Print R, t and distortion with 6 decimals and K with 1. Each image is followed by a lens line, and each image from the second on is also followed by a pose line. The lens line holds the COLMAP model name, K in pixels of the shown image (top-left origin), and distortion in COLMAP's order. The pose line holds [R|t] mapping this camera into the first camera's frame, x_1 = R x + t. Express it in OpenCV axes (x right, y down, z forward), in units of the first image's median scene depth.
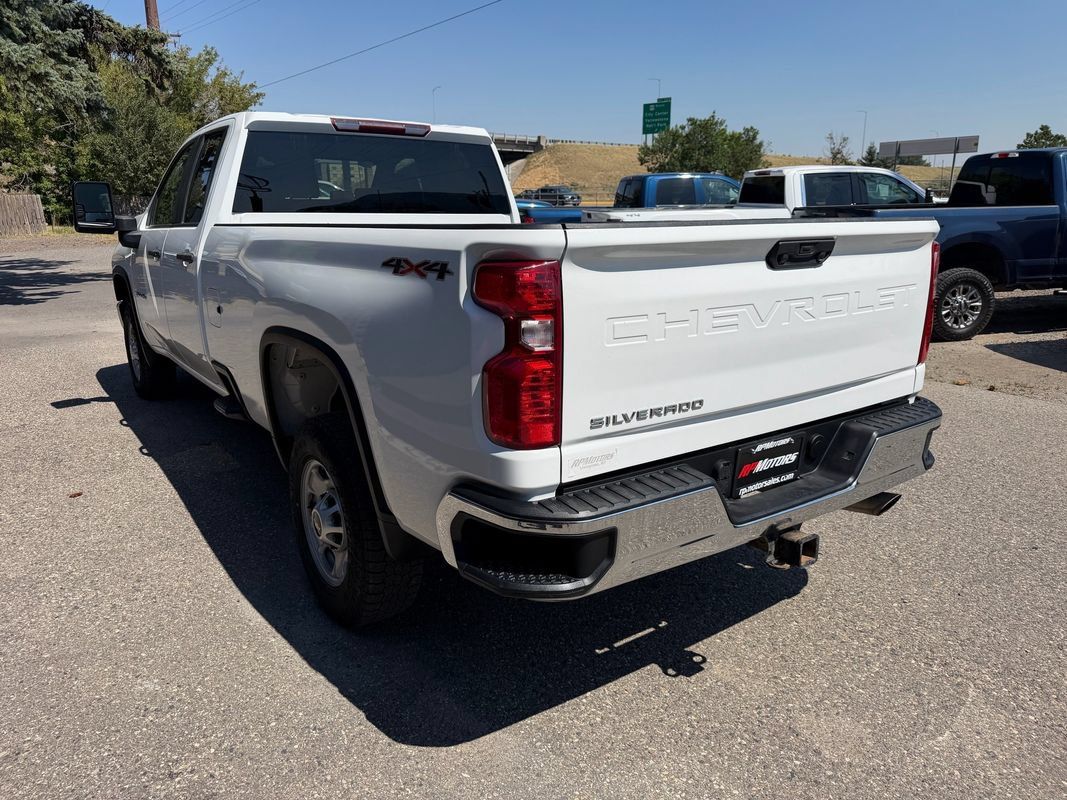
lens RADIAL K [[755.3, 0, 533.9], [0, 755.3, 398.4], [0, 0, 1]] dist [0.056350, -0.078141]
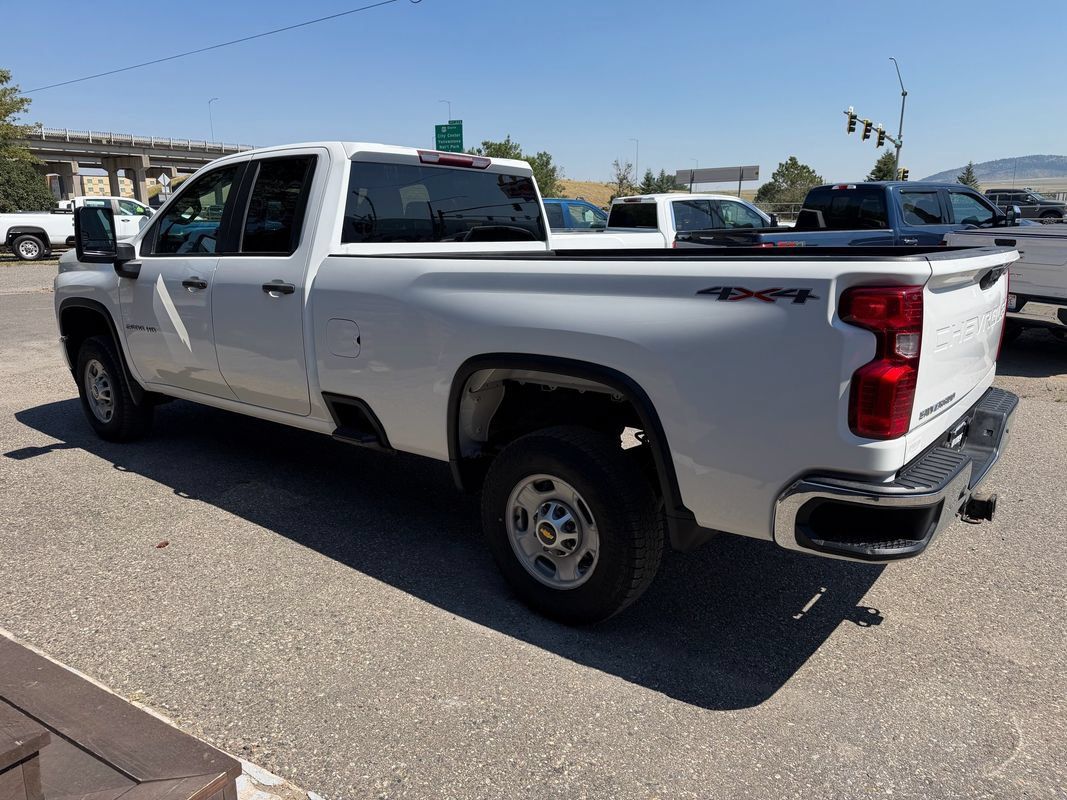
lens RADIAL K [[753.7, 0, 543.8], [0, 753.7, 402.2], [0, 0, 1]] dist [0.072309, -0.081219]
pose [[0.961364, -0.060488, 0.268554, -0.472384], [0.065741, 0.997780, -0.010604, -0.007862], [-0.267316, 0.027850, 0.963206, -0.029155]]
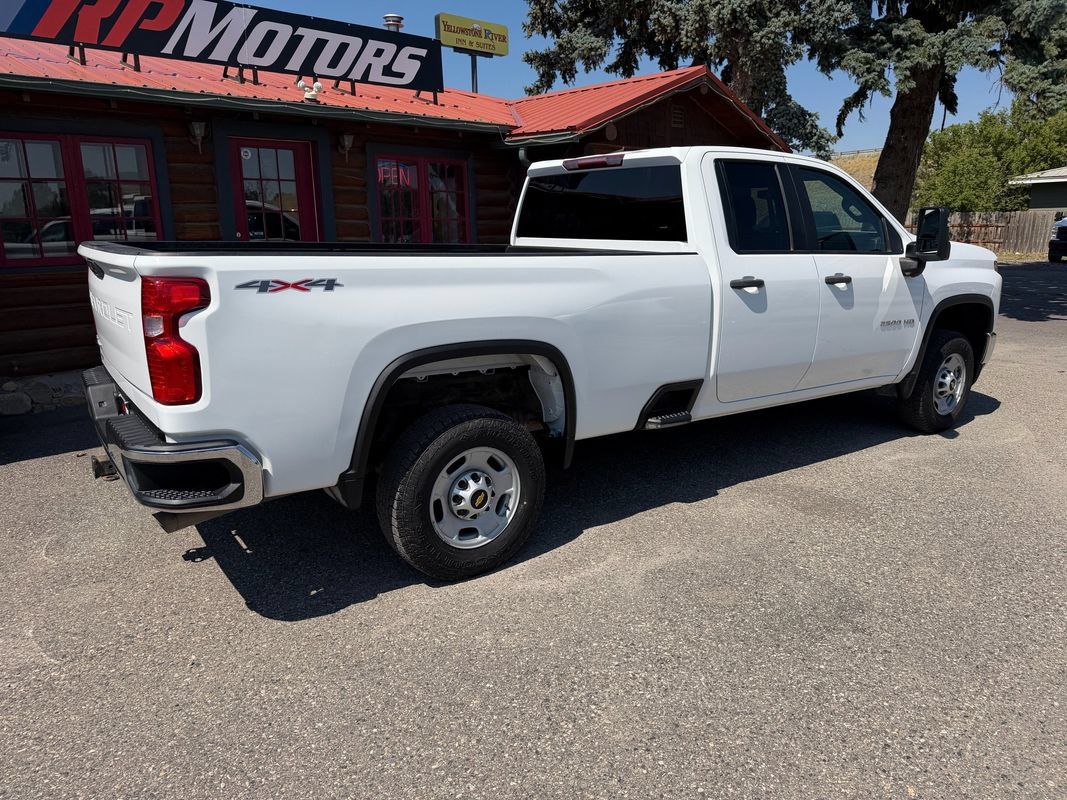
lens RADIAL K [[755.3, 0, 533.9], [0, 755.3, 398.4], [0, 0, 1]] dist [0.056350, -0.078141]
pose [[0.015729, 0.234767, -0.971924, 1.189090], [-0.249088, 0.942319, 0.223585, -0.314570], [0.968353, 0.238578, 0.073300, 1.121986]]
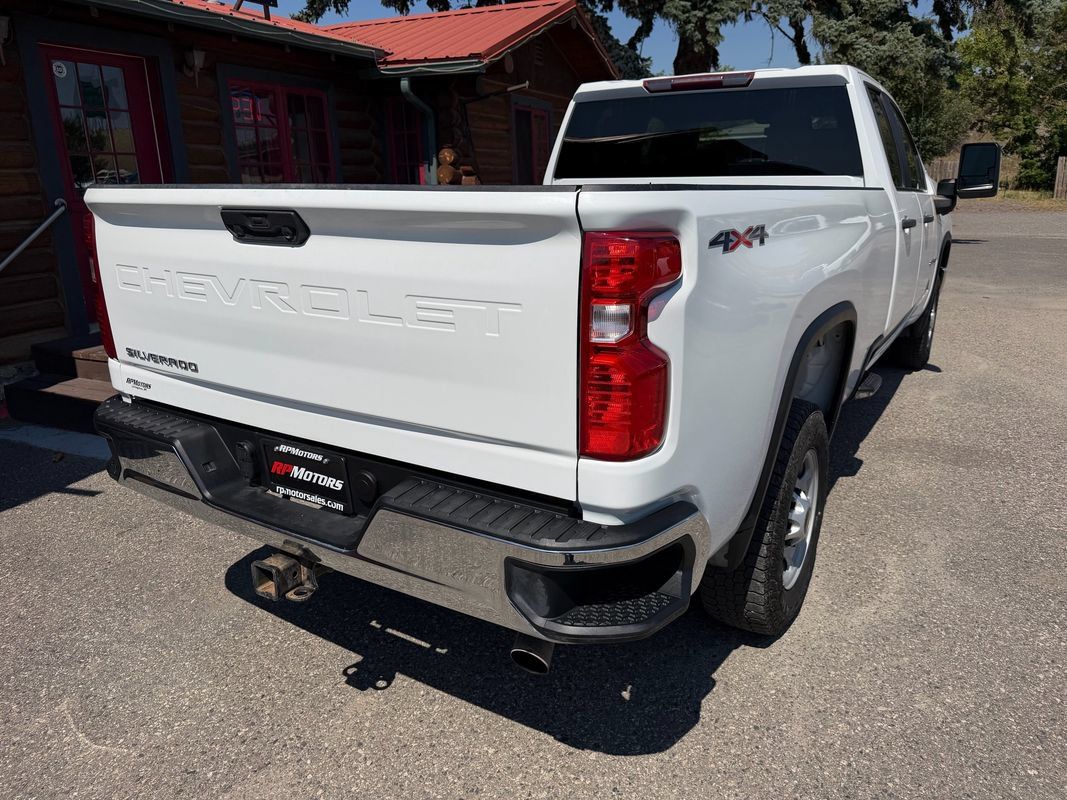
lens RADIAL K [[760.1, 0, 536.5], [0, 760.1, 398.0], [0, 0, 1]] dist [0.002559, -0.001355]
pose [[0.399058, 0.260847, -0.879040, 0.773855], [-0.221789, 0.957674, 0.183496, -0.142757], [0.889698, 0.121736, 0.440020, 0.574382]]
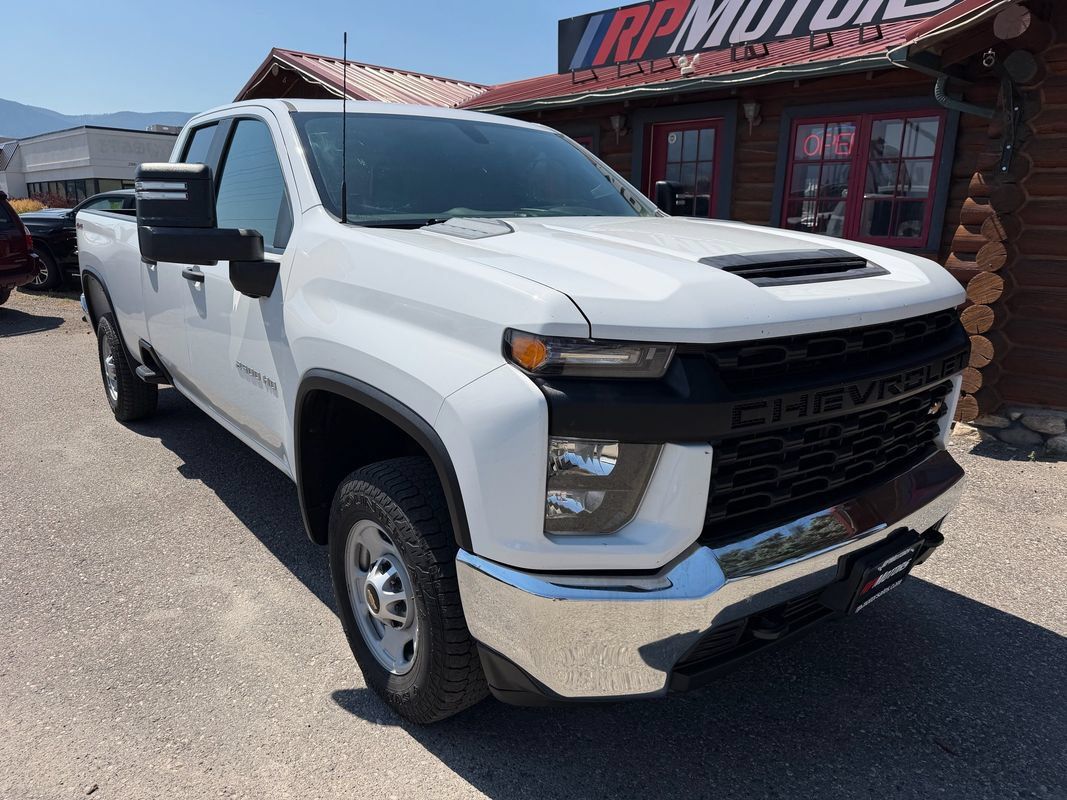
lens RADIAL K [[760.1, 0, 536.5], [0, 760.1, 398.0], [0, 0, 1]] dist [0.002559, -0.001355]
pose [[-0.997559, 0.015982, -0.067981, -0.544265], [-0.018616, 0.877375, 0.479444, -0.682340], [0.067308, 0.479539, -0.874935, 2.656197]]
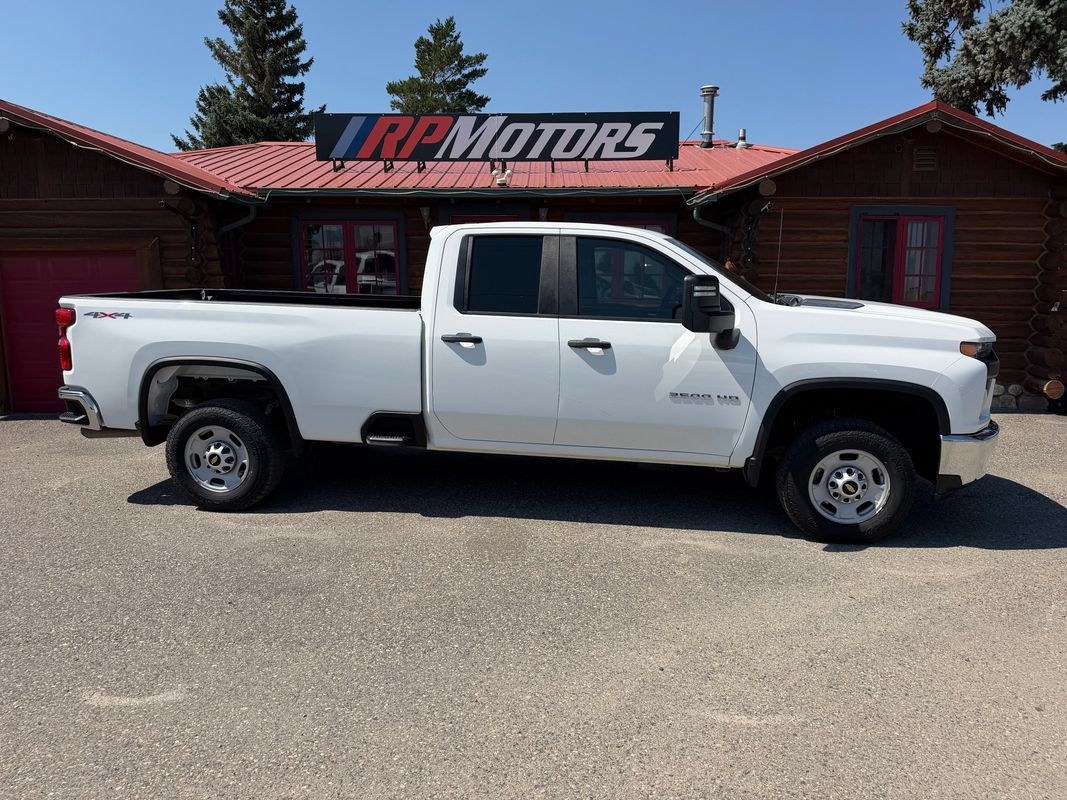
lens RADIAL K [[756.6, 0, 531.0], [0, 756.6, 398.8], [0, 0, 1]] dist [0.116074, -0.199210]
pose [[-0.682276, 0.129631, -0.719510, 0.919002], [-0.181456, 0.923335, 0.338419, -0.707447], [0.708218, 0.361454, -0.606447, 2.511592]]
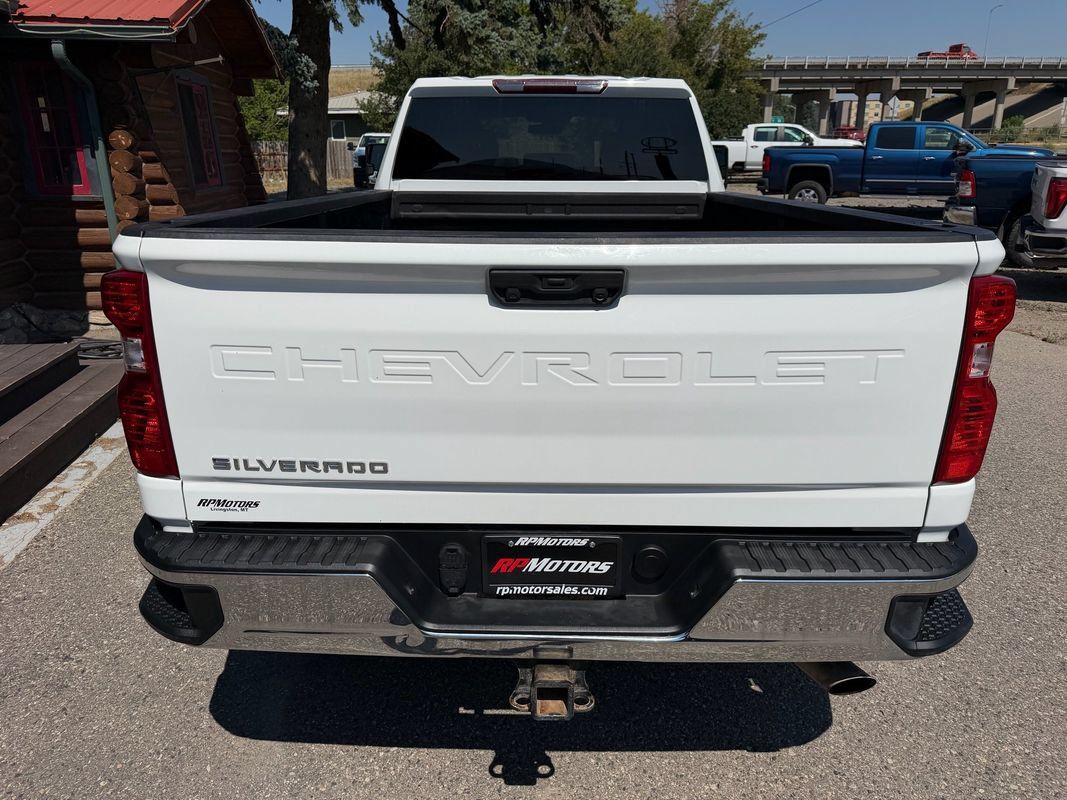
lens RADIAL K [[747.3, 0, 532.3], [0, 747.3, 390.3], [0, 0, 1]] dist [0.058134, -0.052061]
pose [[0.815011, 0.184167, -0.549400, 0.448585], [-0.149070, 0.982874, 0.108334, -0.105546], [0.559942, -0.006395, 0.828507, 0.267176]]
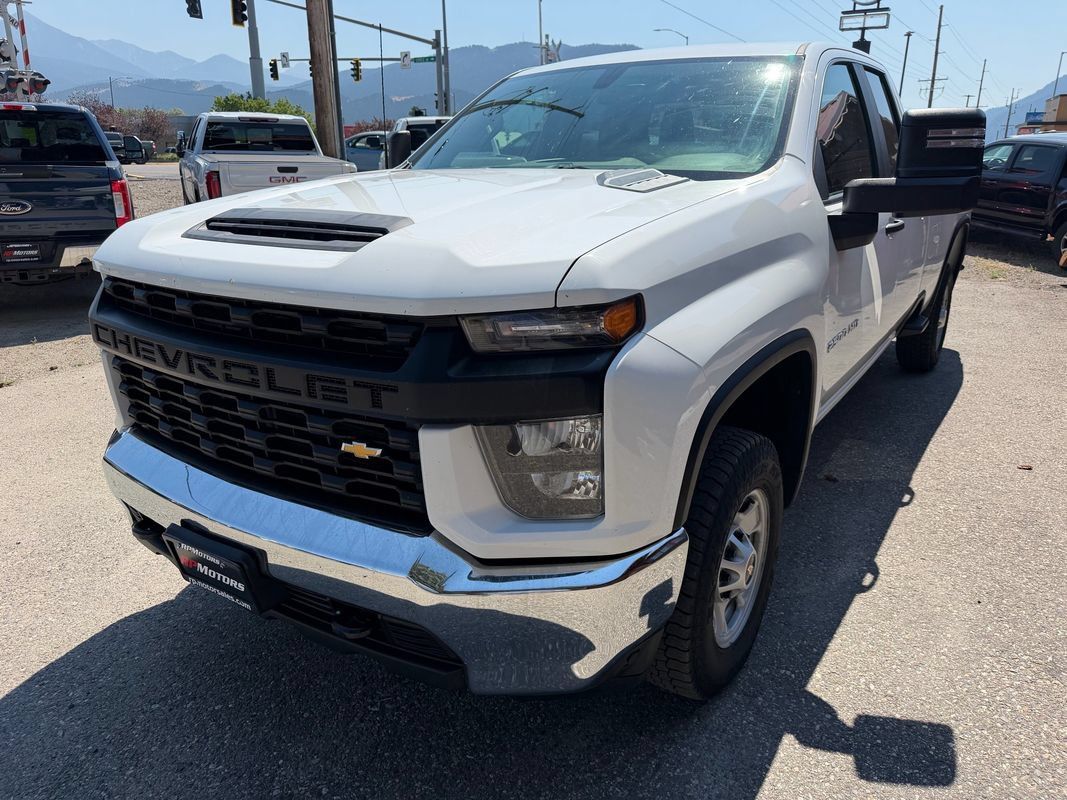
lens RADIAL K [[760.1, 0, 536.5], [0, 760.1, 398.0], [0, 0, 1]] dist [0.002559, -0.001355]
pose [[-0.350652, -0.257958, 0.900278, -1.462142], [0.271489, 0.892036, 0.361339, -0.542088], [-0.896291, 0.371120, -0.242762, 2.097396]]
